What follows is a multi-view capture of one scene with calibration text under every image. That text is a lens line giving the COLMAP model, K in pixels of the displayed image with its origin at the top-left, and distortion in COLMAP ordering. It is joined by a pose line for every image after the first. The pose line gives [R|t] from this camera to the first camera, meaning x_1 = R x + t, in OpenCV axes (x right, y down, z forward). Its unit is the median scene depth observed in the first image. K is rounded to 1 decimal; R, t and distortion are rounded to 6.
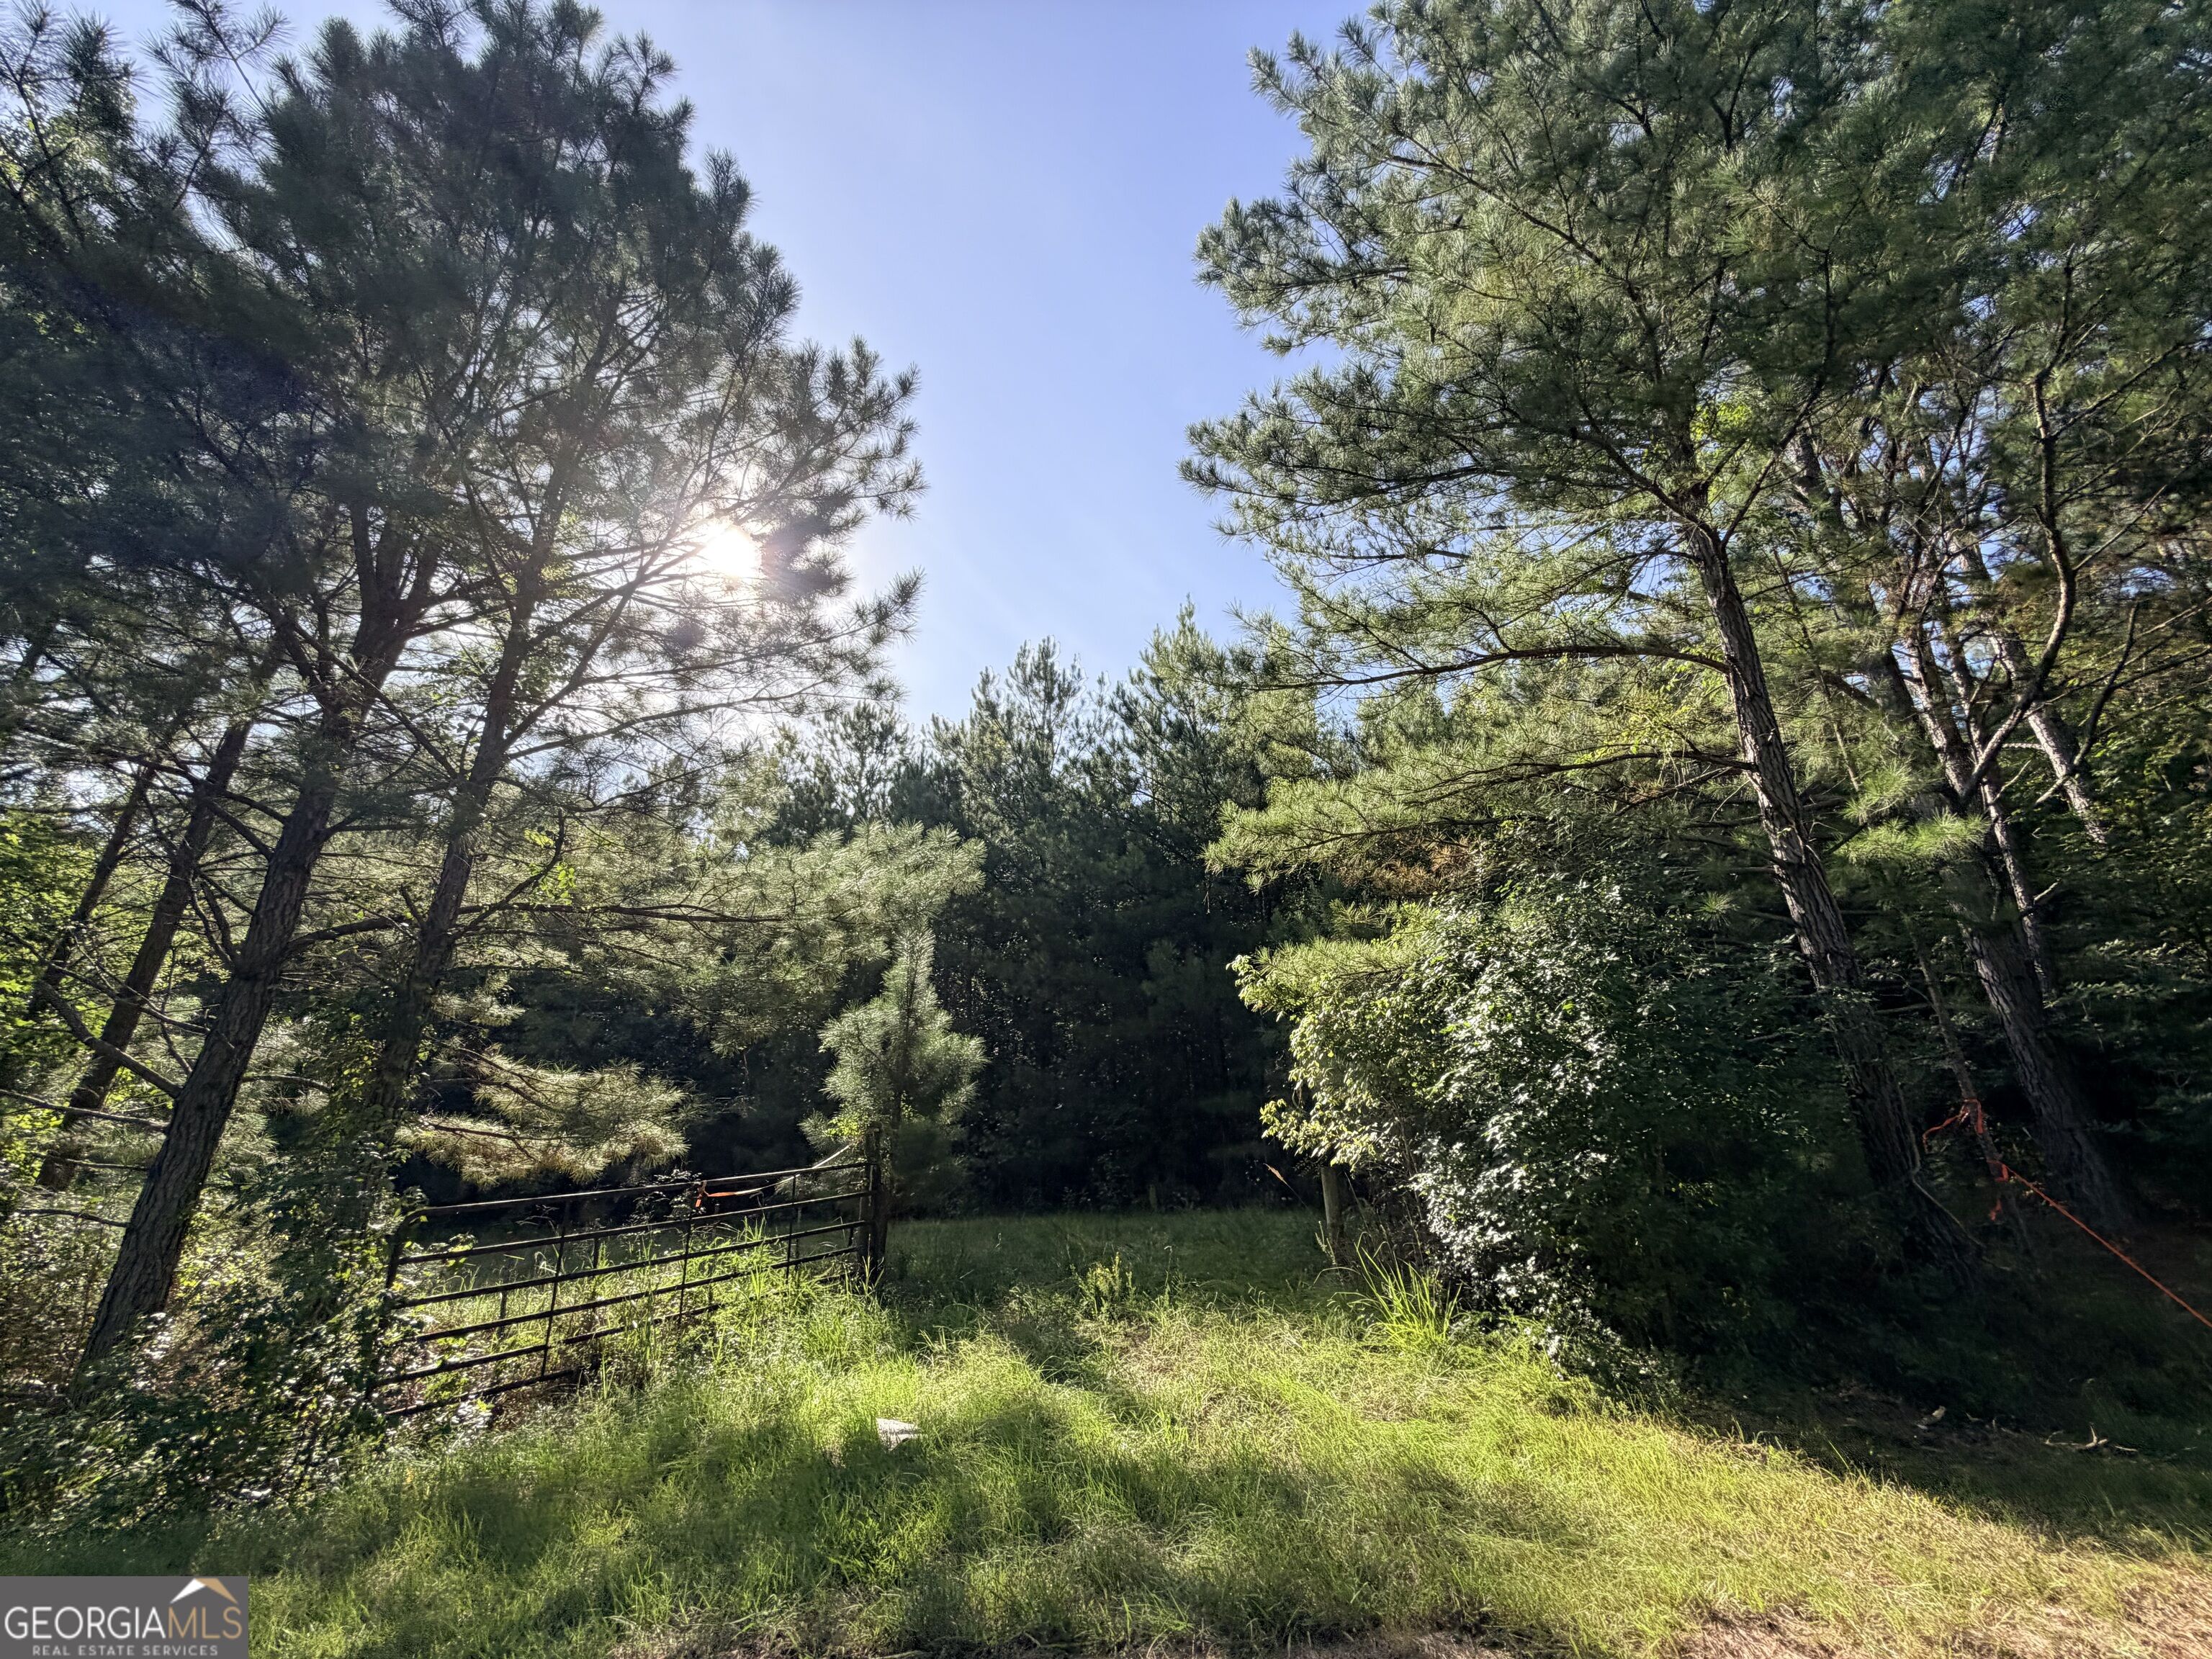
lens RADIAL K [[889.3, 0, 1105.3], [0, 889.3, 831.6], [0, 0, 1]] dist [-0.002404, 0.001760]
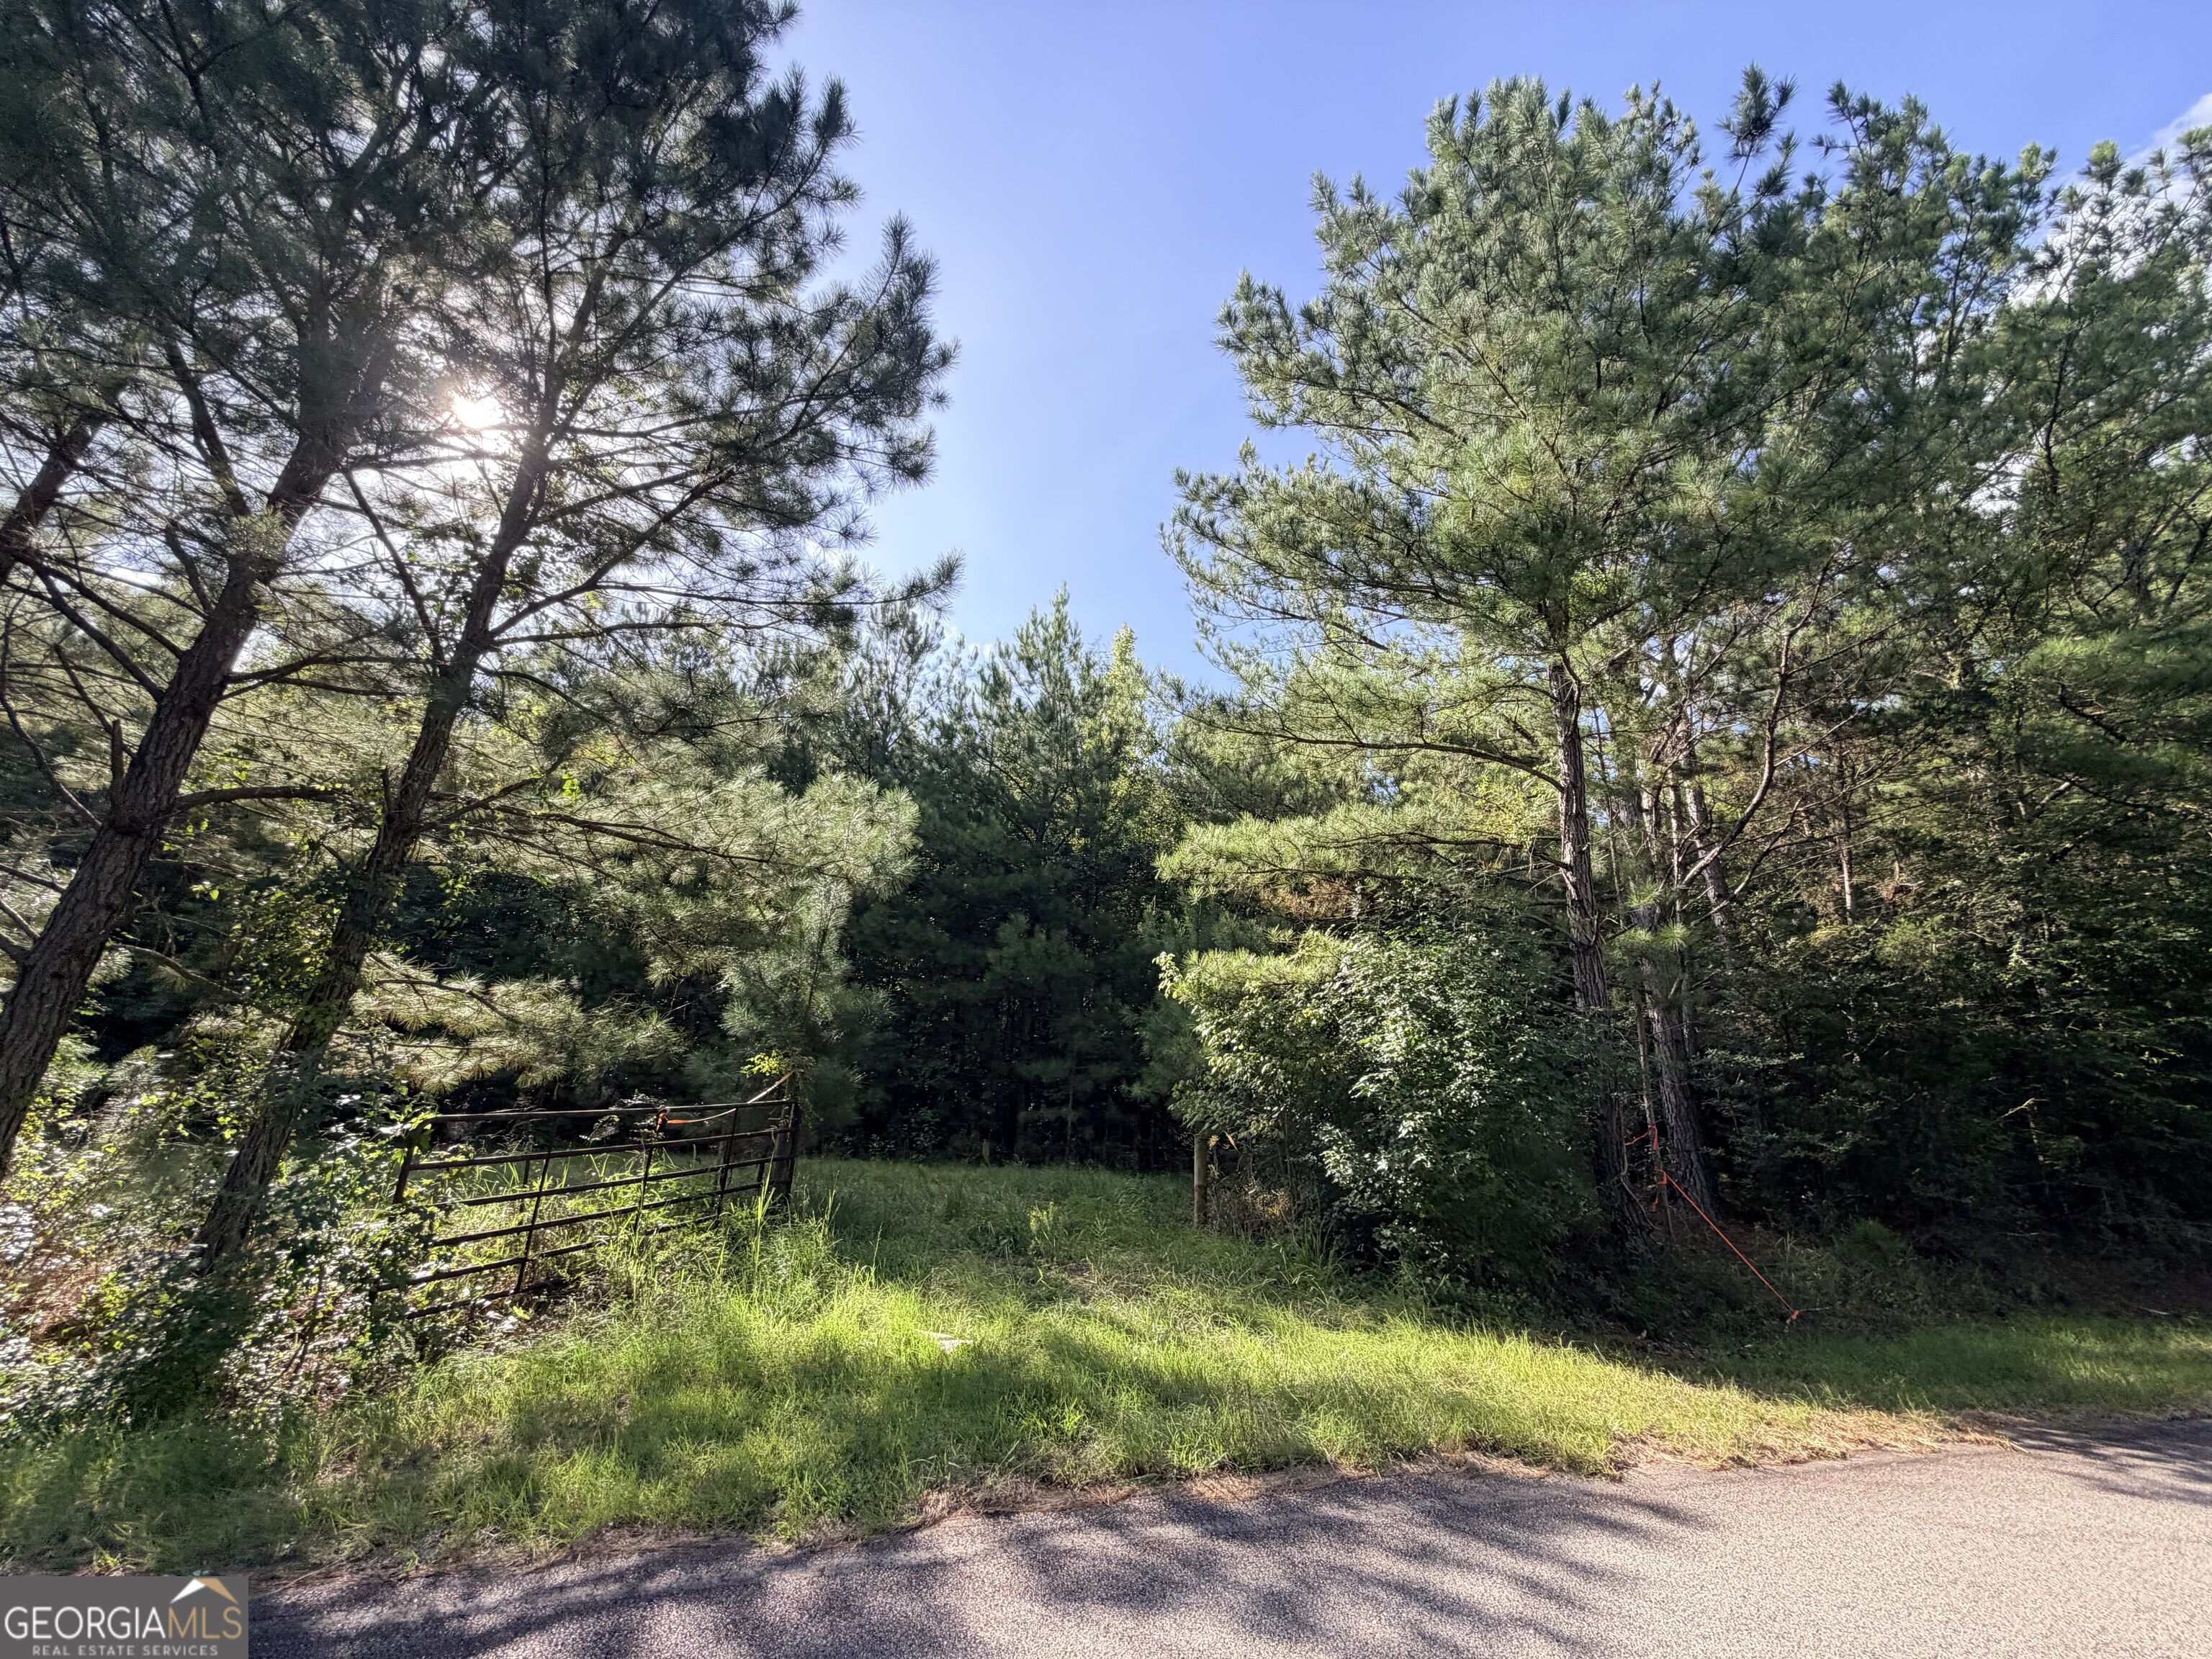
lens RADIAL K [[889.3, 0, 1102.5], [0, 889.3, 828.9], [0, 0, 1]] dist [-0.002404, 0.001760]
pose [[0.946621, 0.169777, 0.274015, -0.277664], [-0.180801, 0.983401, 0.015297, -0.021737], [-0.266869, -0.064023, 0.961604, -0.077130]]
